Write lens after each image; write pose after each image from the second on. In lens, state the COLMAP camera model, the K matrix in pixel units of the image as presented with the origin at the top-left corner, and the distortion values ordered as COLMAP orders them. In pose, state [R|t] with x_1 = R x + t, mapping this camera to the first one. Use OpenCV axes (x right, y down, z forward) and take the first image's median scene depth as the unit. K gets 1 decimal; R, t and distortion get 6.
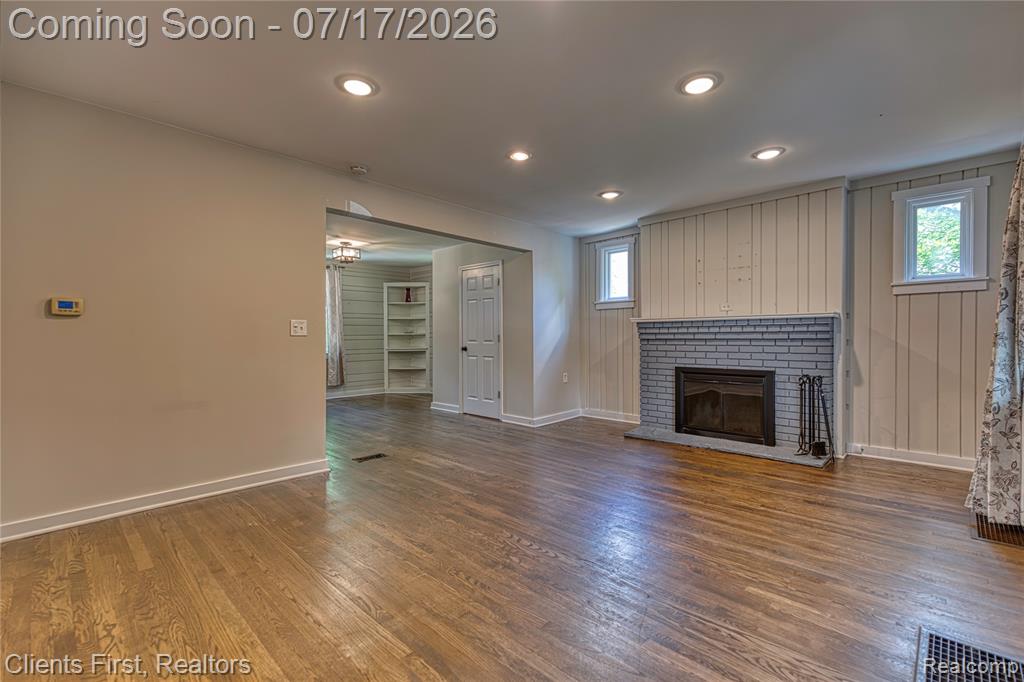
lens RADIAL K [[468.0, 0, 503.6], [0, 468.0, 336.6], [0, 0, 1]] dist [0.020778, -0.006832]
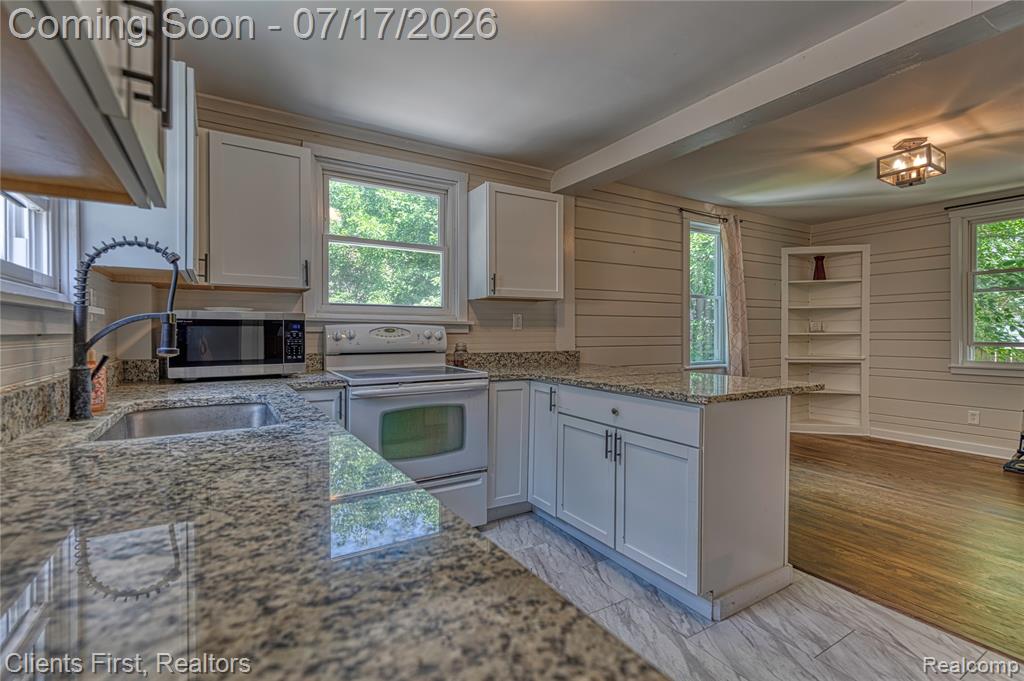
lens RADIAL K [[468.0, 0, 514.2], [0, 468.0, 335.9], [0, 0, 1]] dist [0.020778, -0.006832]
pose [[0.976207, 0.009881, -0.216616, -0.694700], [-0.008131, 0.999927, 0.008968, -0.006867], [0.216689, -0.006994, 0.976216, 0.505265]]
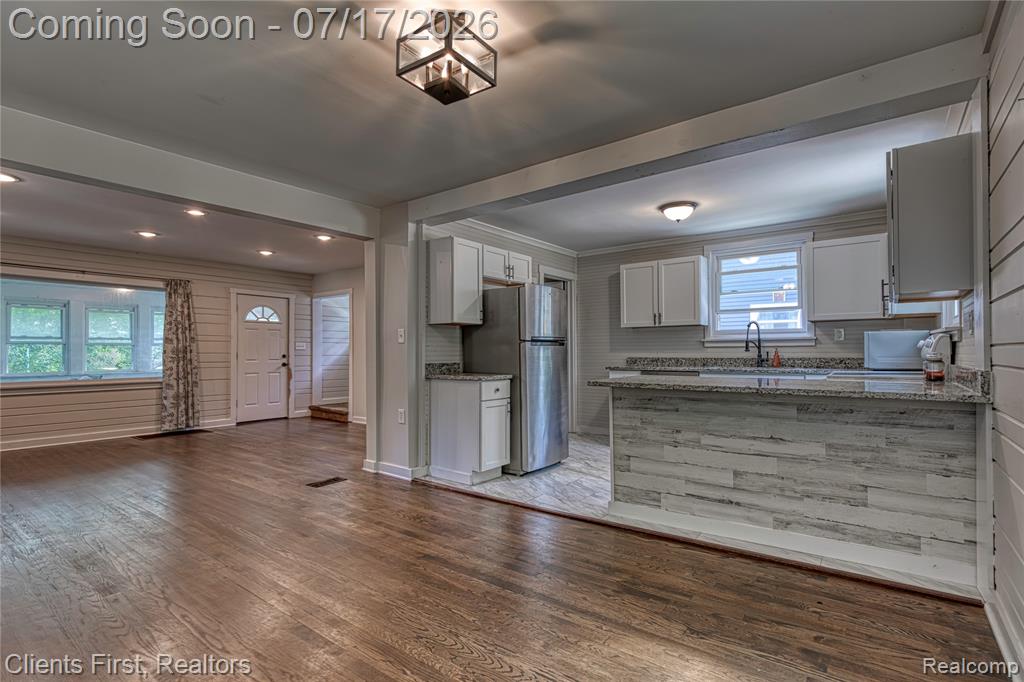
lens RADIAL K [[468.0, 0, 516.7], [0, 468.0, 348.0], [0, 0, 1]] dist [0.020778, -0.006832]
pose [[-0.986823, 0.008203, -0.161595, -0.366091], [0.009709, 0.999916, -0.008529, 0.002737], [0.161511, -0.009986, -0.986820, 1.441104]]
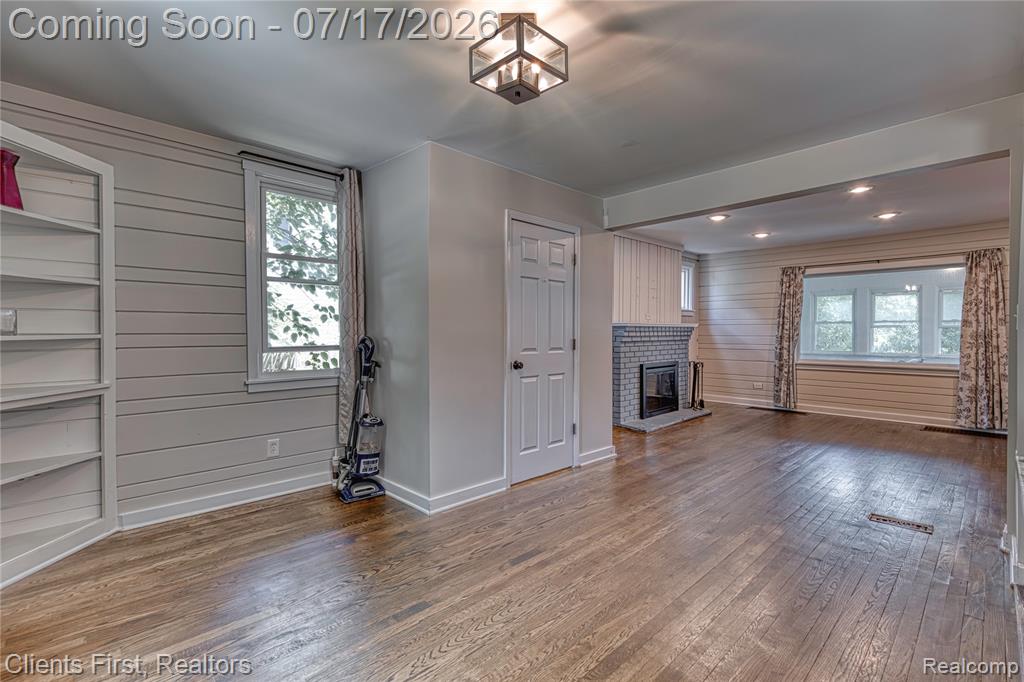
lens RADIAL K [[468.0, 0, 511.6], [0, 468.0, 336.1], [0, 0, 1]] dist [0.020778, -0.006832]
pose [[0.009910, -0.005859, 0.999934, -0.701435], [0.000271, 0.999983, 0.005857, -0.012408], [-0.999951, 0.000212, 0.009912, 1.120537]]
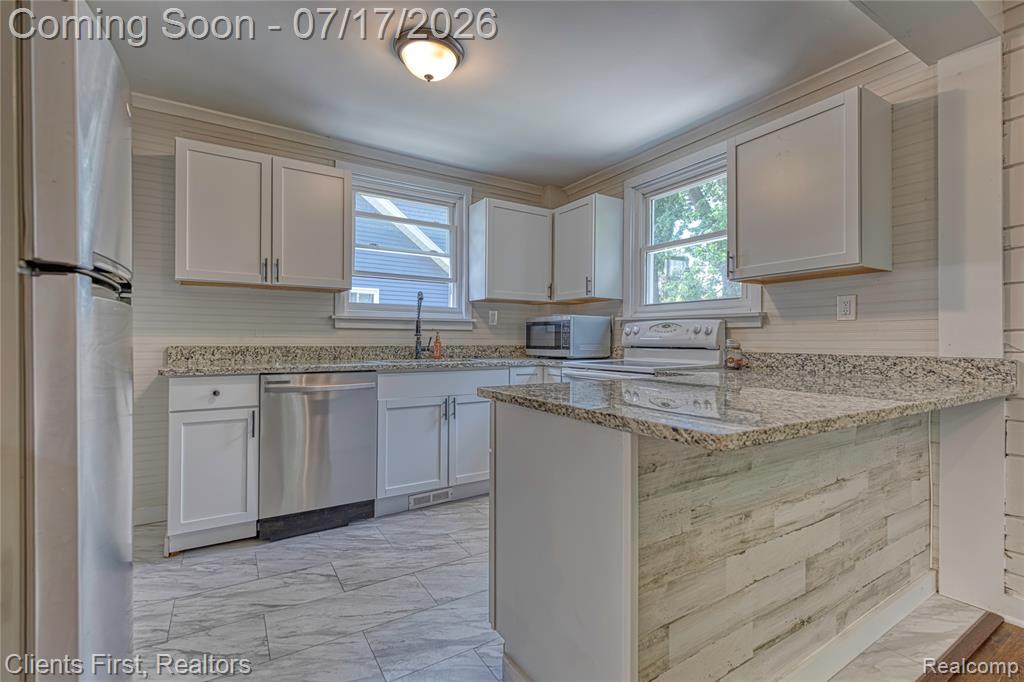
lens RADIAL K [[468.0, 0, 510.9], [0, 468.0, 339.0], [0, 0, 1]] dist [0.020778, -0.006832]
pose [[-0.208641, 0.002754, -0.977988, -0.378211], [-0.004796, 0.999981, 0.003839, 0.006248], [0.977981, 0.005491, -0.208624, 0.912650]]
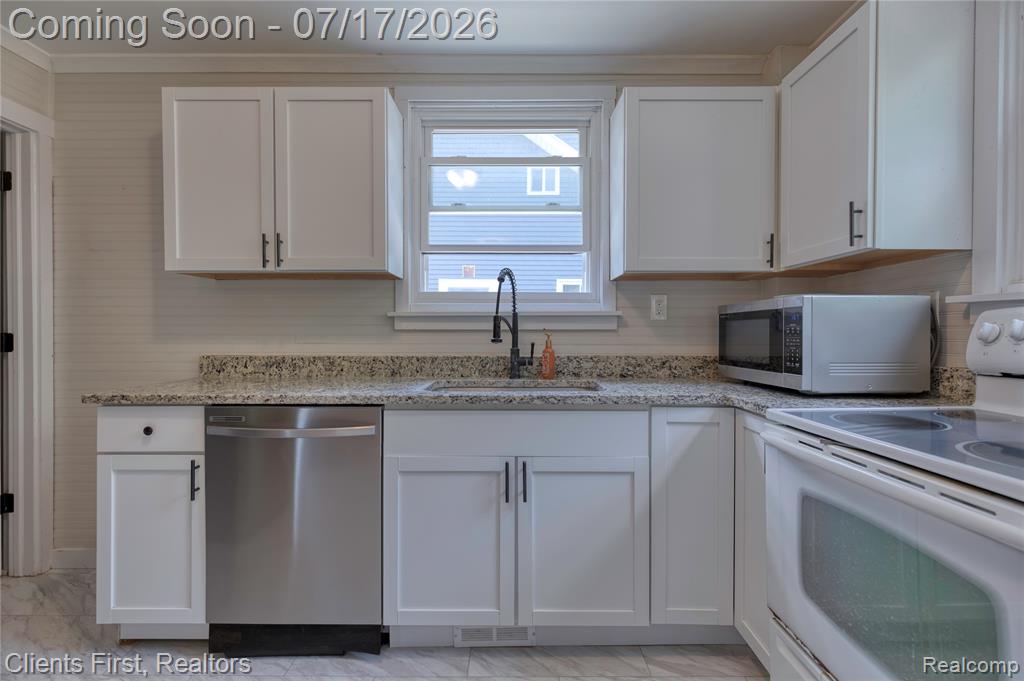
lens RADIAL K [[468.0, 0, 506.6], [0, 468.0, 333.9], [0, 0, 1]] dist [0.020778, -0.006832]
pose [[-0.700870, 0.006796, -0.713256, -0.667553], [0.002897, 0.999973, 0.006682, -0.002836], [0.713283, 0.002616, -0.700871, 0.928055]]
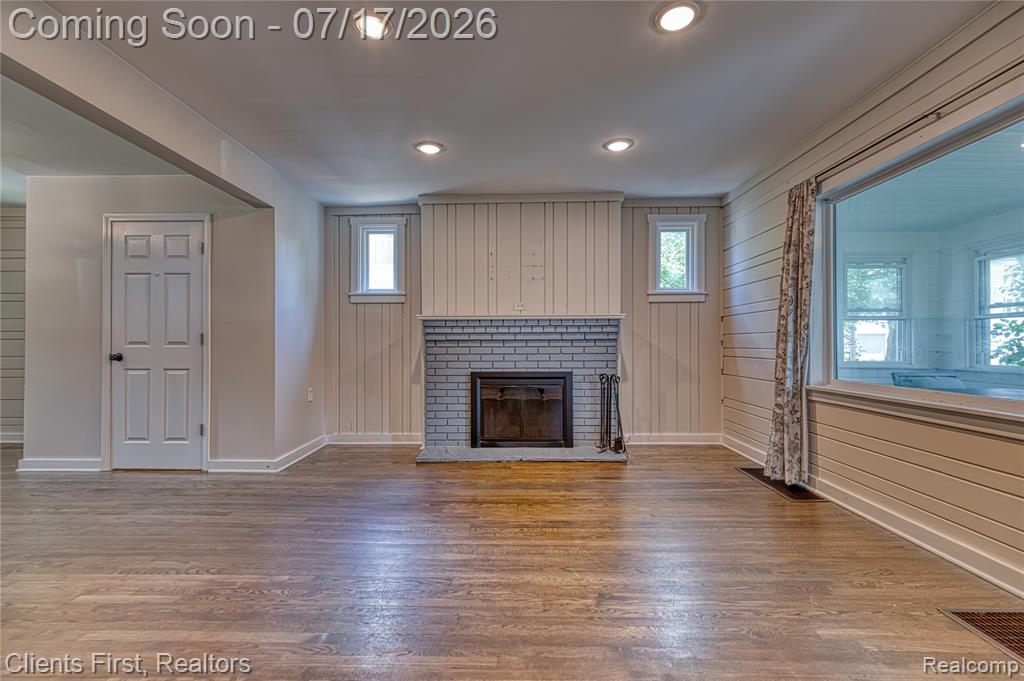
lens RADIAL K [[468.0, 0, 514.2], [0, 468.0, 339.8], [0, 0, 1]] dist [0.020778, -0.006832]
pose [[0.723093, 0.008879, 0.690694, -0.148546], [0.000140, 0.999915, -0.013001, 0.013567], [-0.690751, 0.009498, 0.723030, 0.269907]]
